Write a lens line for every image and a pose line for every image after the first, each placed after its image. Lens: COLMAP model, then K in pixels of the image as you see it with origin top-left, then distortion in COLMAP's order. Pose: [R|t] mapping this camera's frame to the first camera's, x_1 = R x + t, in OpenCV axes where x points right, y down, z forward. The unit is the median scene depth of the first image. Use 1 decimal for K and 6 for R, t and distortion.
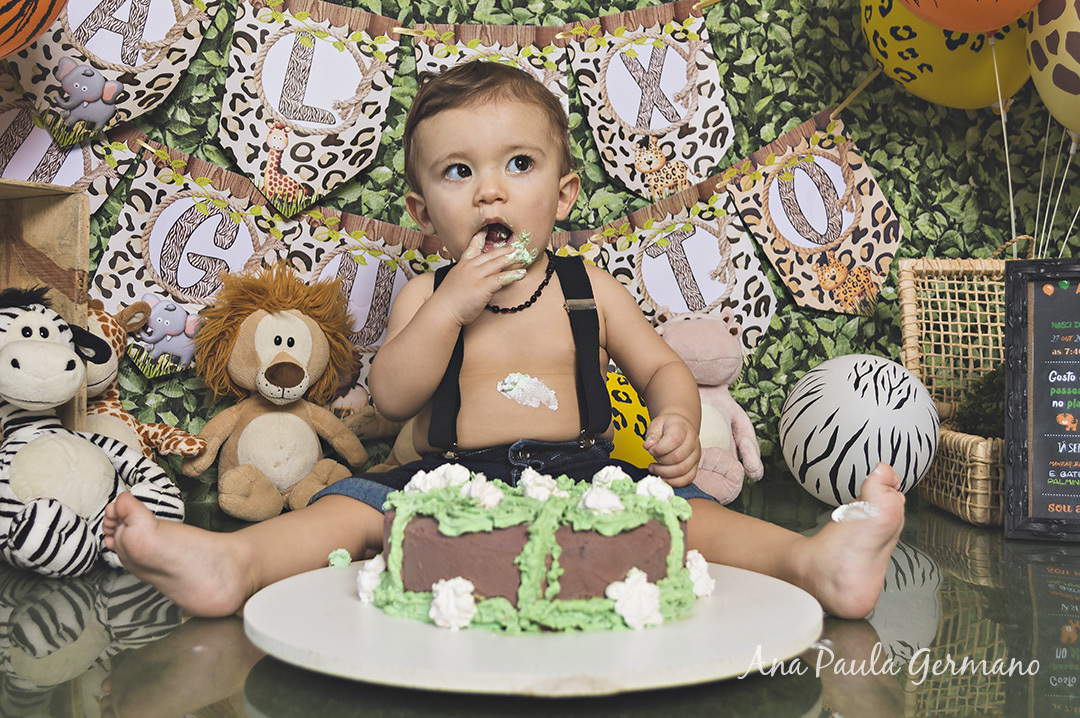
lens RADIAL K [[1129.5, 0, 501.1], [0, 1129.5, 365.1], [0, 0, 1]] dist [0.035360, -0.048448]
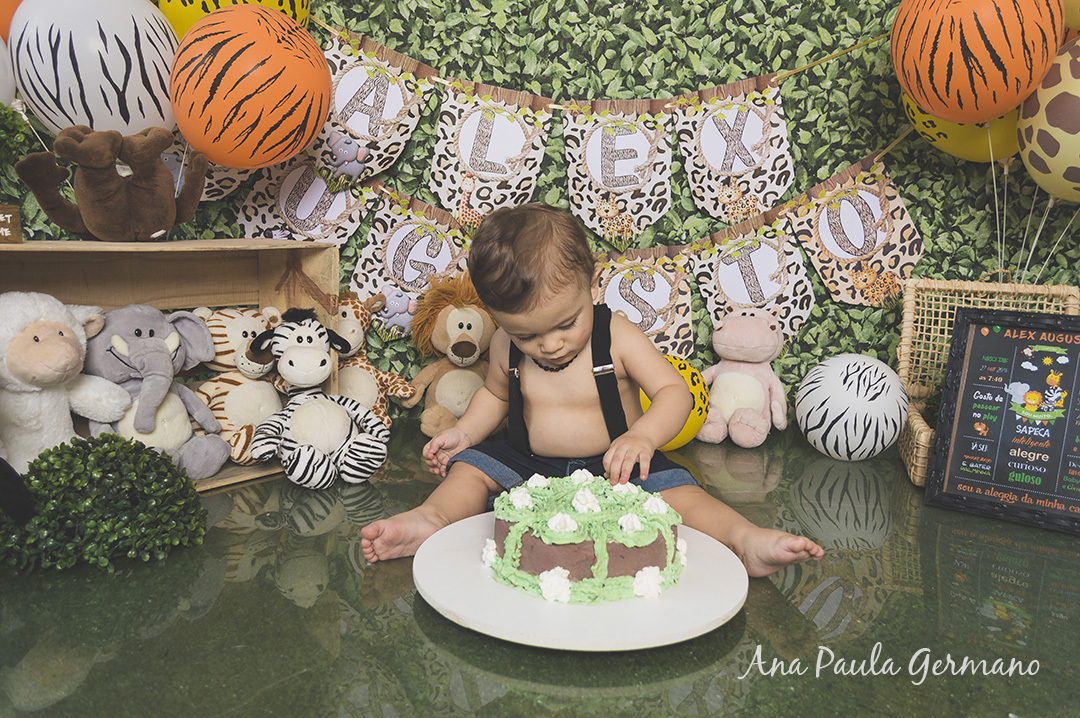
lens RADIAL K [[864.4, 0, 538.9], [0, 864.4, 364.7], [0, 0, 1]] dist [0.038207, -0.018069]
pose [[0.979587, 0.064317, -0.190456, 0.121071], [-0.031809, 0.985092, 0.169060, -0.151911], [0.198490, -0.159551, 0.967029, -0.122214]]
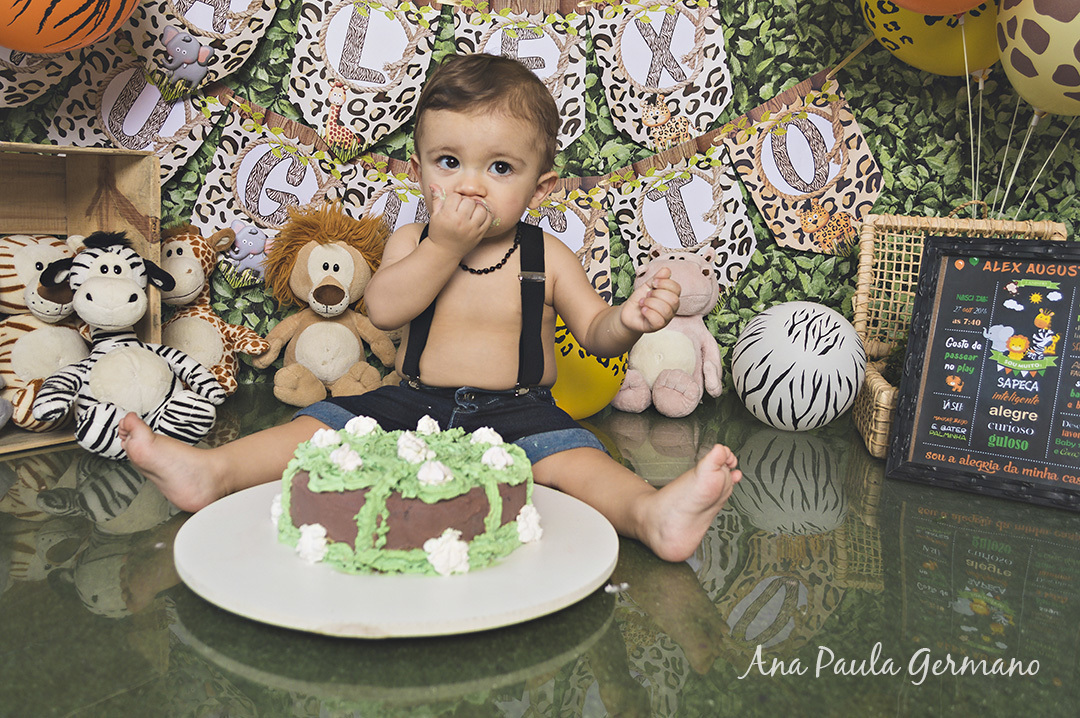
lens RADIAL K [[926.5, 0, 511.8], [0, 926.5, 366.8], [0, 0, 1]] dist [0.036106, -0.023899]
pose [[0.986767, 0.068309, -0.147056, 0.147192], [-0.043489, 0.985197, 0.165817, -0.080737], [0.156206, -0.157227, 0.975130, 0.002652]]
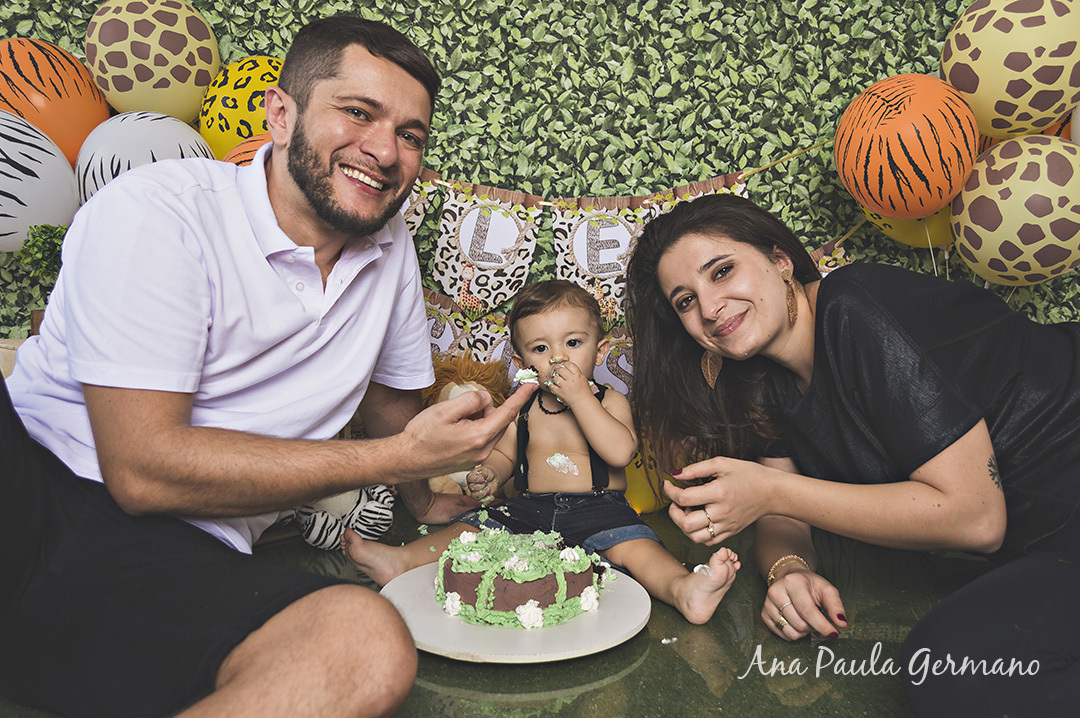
lens RADIAL K [[898.2, 0, 539.0], [0, 898.2, 362.5], [0, 0, 1]] dist [0.024328, -0.041525]
pose [[0.974889, 0.039076, -0.219236, 0.189367], [-0.016169, 0.994307, 0.105324, -0.197404], [0.222104, -0.099134, 0.969970, -0.261654]]
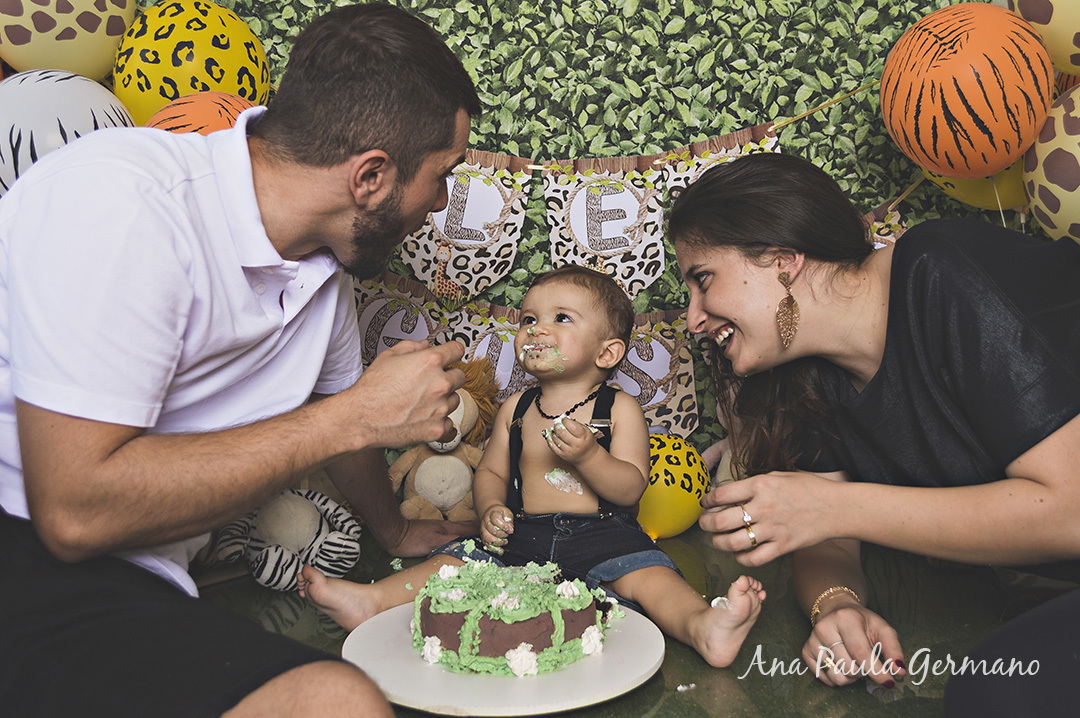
lens RADIAL K [[1142.5, 0, 537.8], [0, 1142.5, 362.6], [0, 0, 1]] dist [0.067949, -0.073635]
pose [[0.974713, 0.018842, -0.222665, 0.215484], [0.007561, 0.993087, 0.117134, -0.216680], [0.223333, -0.115855, 0.967833, -0.323841]]
